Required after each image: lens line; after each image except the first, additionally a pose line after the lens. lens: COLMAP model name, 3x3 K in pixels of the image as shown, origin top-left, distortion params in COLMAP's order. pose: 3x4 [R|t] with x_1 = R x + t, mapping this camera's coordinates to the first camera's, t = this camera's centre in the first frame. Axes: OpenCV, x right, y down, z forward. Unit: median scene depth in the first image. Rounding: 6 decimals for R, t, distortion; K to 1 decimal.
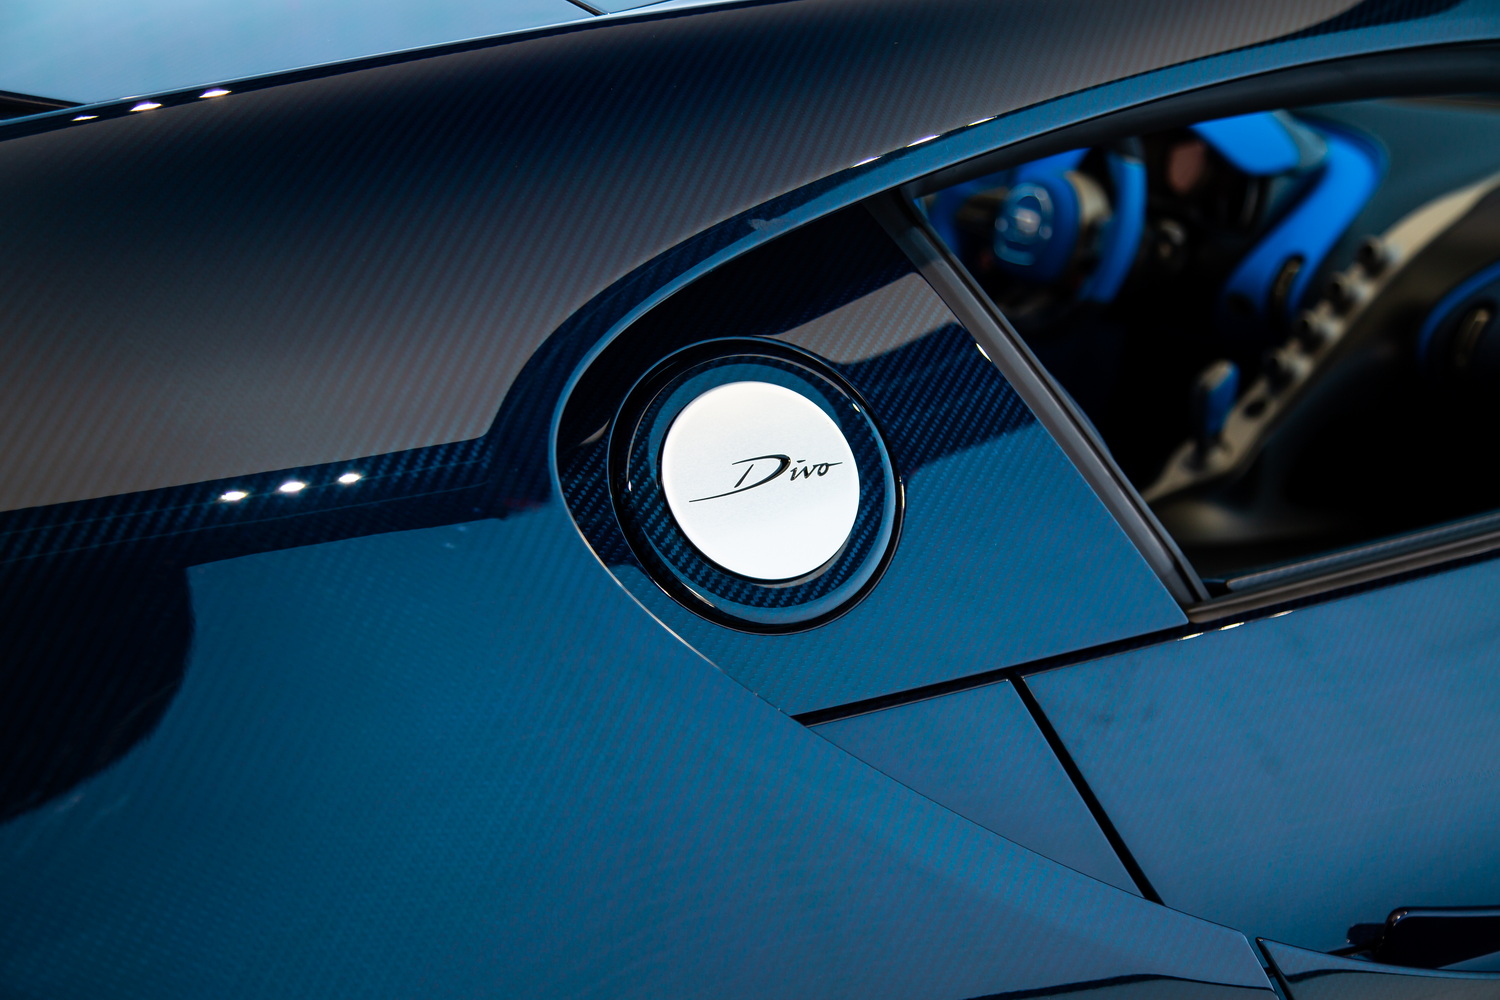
lens RADIAL K [[1968.2, 0, 750.0], [0, 1968.2, 500.0], [0, 0, 1]] dist [0.040033, 0.096503]
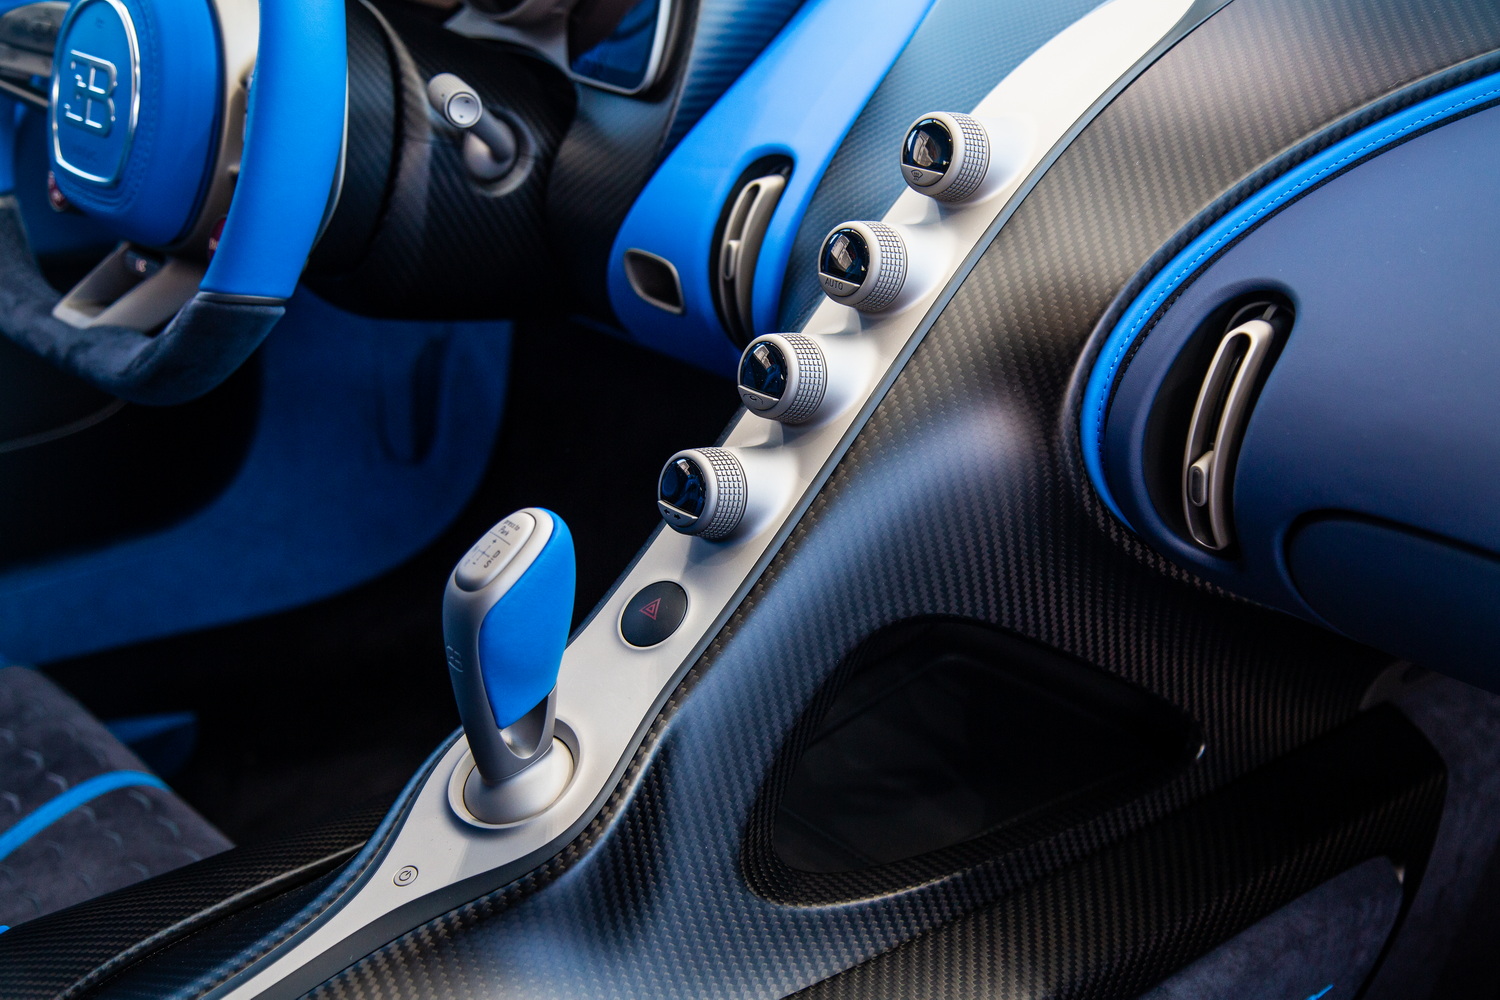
lens RADIAL K [[1968.2, 0, 750.0], [0, 1968.2, 500.0], [0, 0, 1]] dist [0.040033, 0.096503]
pose [[0.984351, -0.077501, 0.158264, 0.217423], [0.061791, 0.992876, 0.101882, -0.101187], [-0.165033, -0.090509, 0.982126, 0.647950]]
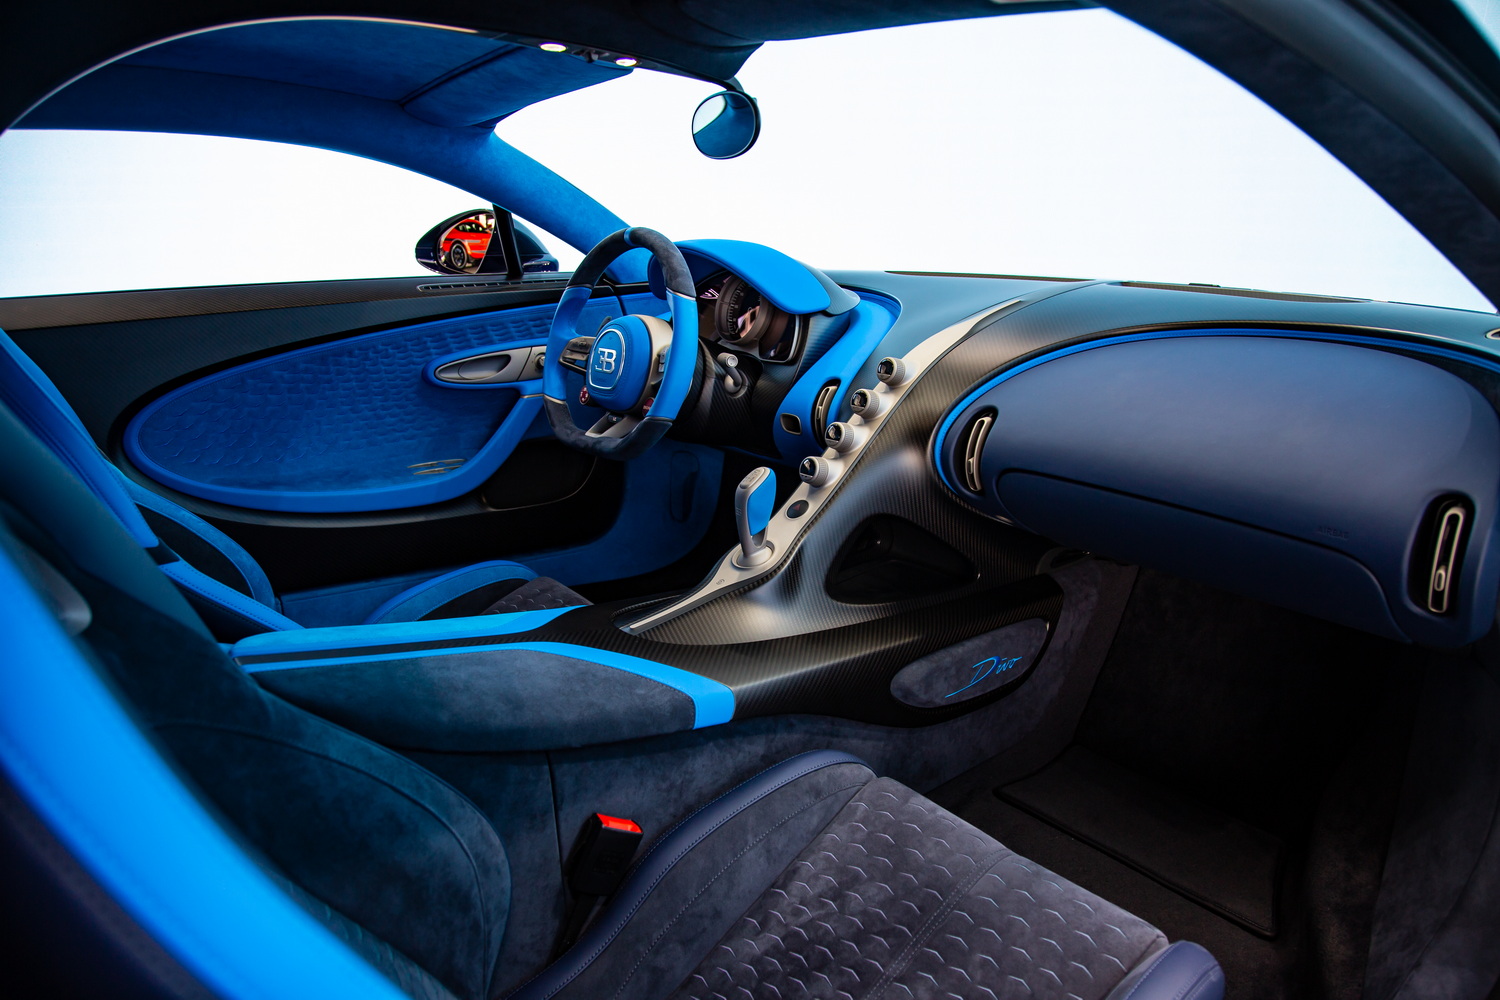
lens RADIAL K [[1074.1, 0, 750.0], [0, 1074.1, 500.0], [0, 0, 1]] dist [-0.150964, -0.000711]
pose [[0.990580, -0.035824, 0.132169, 0.150192], [0.044218, 0.997150, -0.061131, -0.016516], [-0.129602, 0.066399, 0.989340, 0.408248]]
